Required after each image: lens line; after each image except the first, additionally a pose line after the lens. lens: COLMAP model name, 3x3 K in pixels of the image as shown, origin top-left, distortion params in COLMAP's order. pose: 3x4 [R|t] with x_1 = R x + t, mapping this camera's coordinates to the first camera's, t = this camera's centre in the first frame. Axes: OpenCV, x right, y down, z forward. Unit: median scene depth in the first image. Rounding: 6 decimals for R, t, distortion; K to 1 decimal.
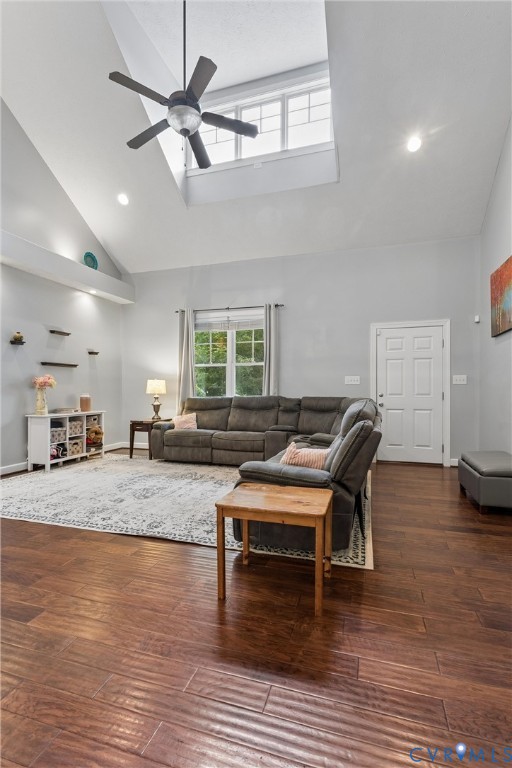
lens RADIAL K [[366.3, 0, 256.3], [0, 366.3, 395.1], [0, 0, 1]] dist [0.002377, -0.000013]
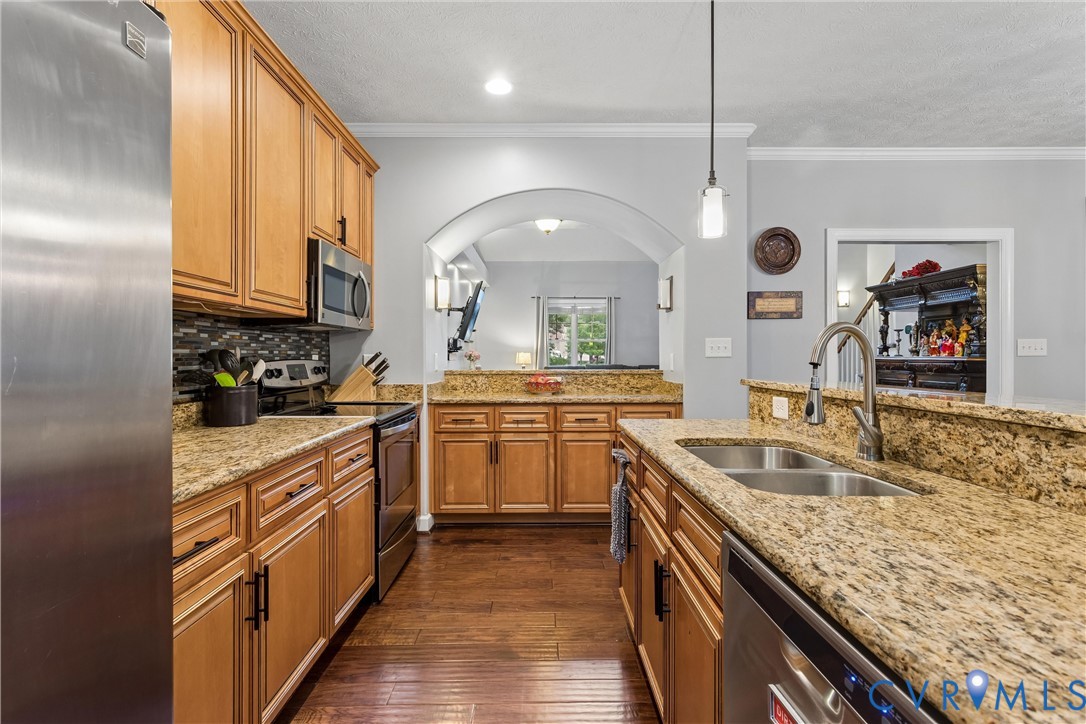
lens RADIAL K [[518.0, 0, 546.1], [0, 518.0, 358.1], [0, 0, 1]] dist [0.002377, -0.000013]
pose [[0.951511, -0.003575, 0.307595, -0.953100], [0.006474, 0.999944, -0.008403, -0.006816], [-0.307547, 0.009987, 0.951480, -0.920158]]
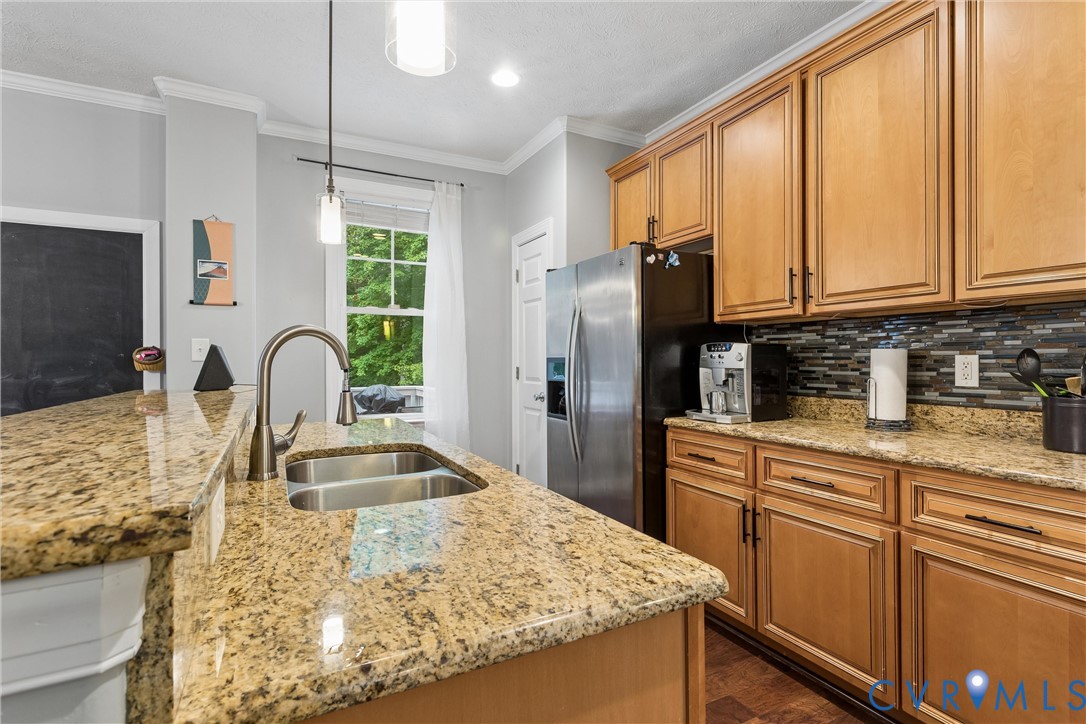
lens RADIAL K [[518.0, 0, 544.6], [0, 518.0, 360.3], [0, 0, 1]] dist [0.002377, -0.000013]
pose [[-0.710362, 0.000951, -0.703835, -0.609170], [-0.005590, 0.999960, 0.006993, -0.011861], [0.703814, 0.008902, -0.710329, -0.416276]]
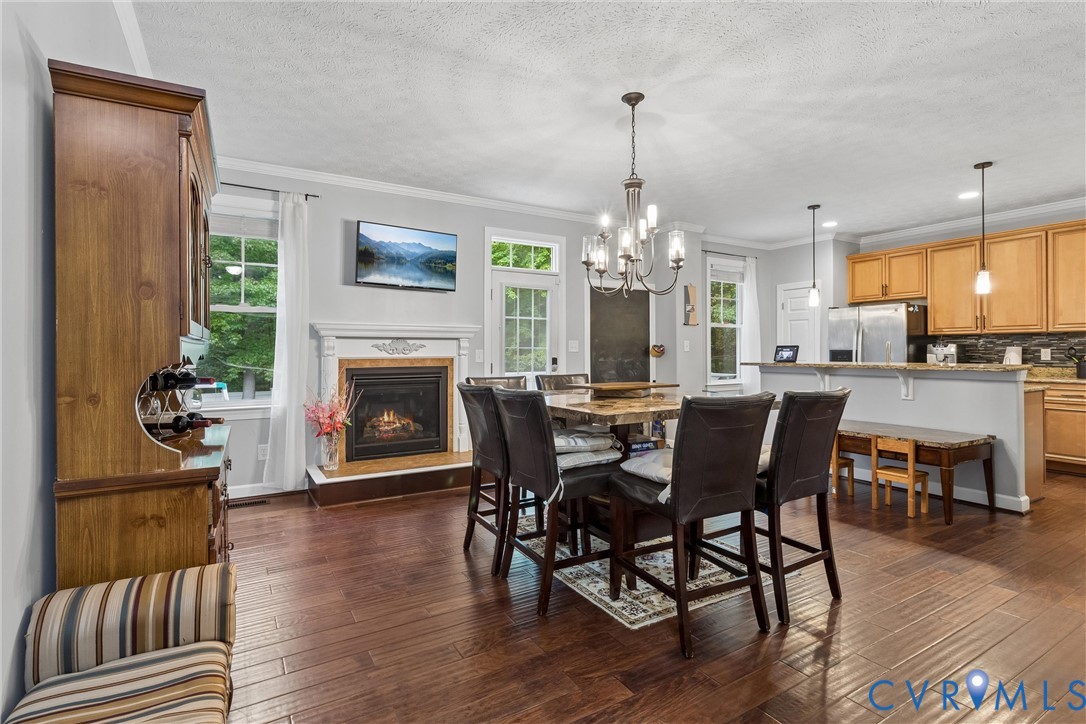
lens RADIAL K [[518.0, 0, 540.0], [0, 518.0, 351.3], [0, 0, 1]] dist [0.002377, -0.000013]
pose [[-0.667445, 0.000690, -0.744658, 0.441852], [-0.005183, 0.999971, 0.005572, -0.010312], [0.744641, 0.007578, -0.667423, -0.534619]]
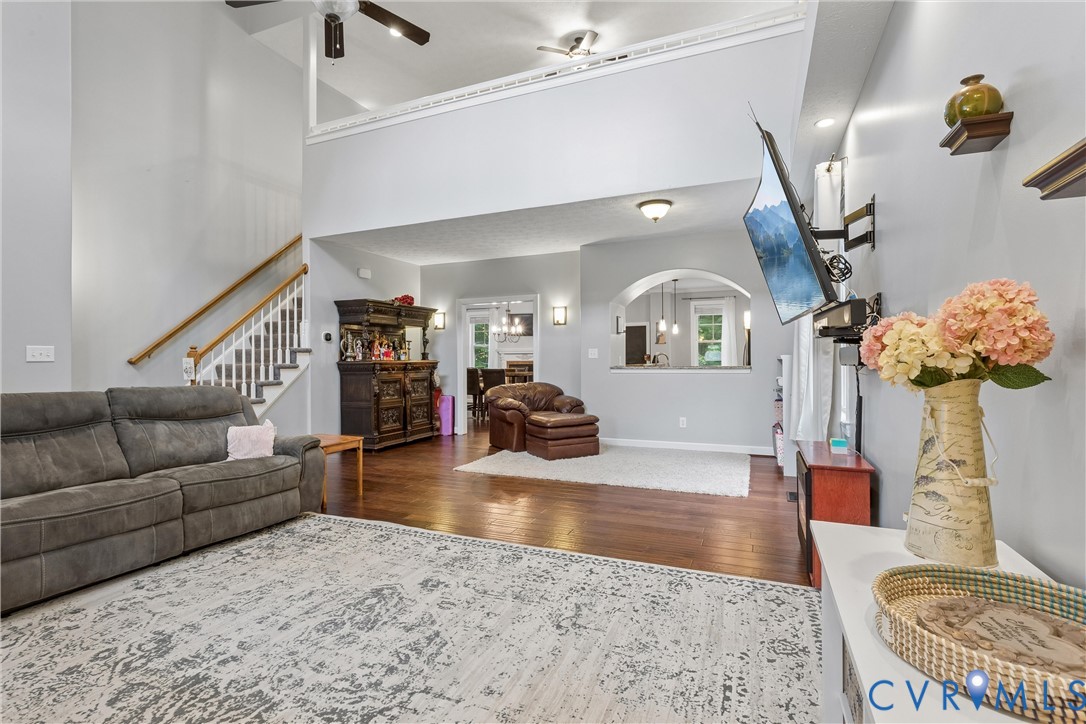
lens RADIAL K [[518.0, 0, 536.0], [0, 518.0, 357.0], [0, 0, 1]] dist [0.002377, -0.000013]
pose [[-0.993831, 0.007590, 0.110648, -0.457658], [0.008514, 0.999933, 0.007882, -0.031931], [-0.110580, 0.008776, -0.993828, 1.289419]]
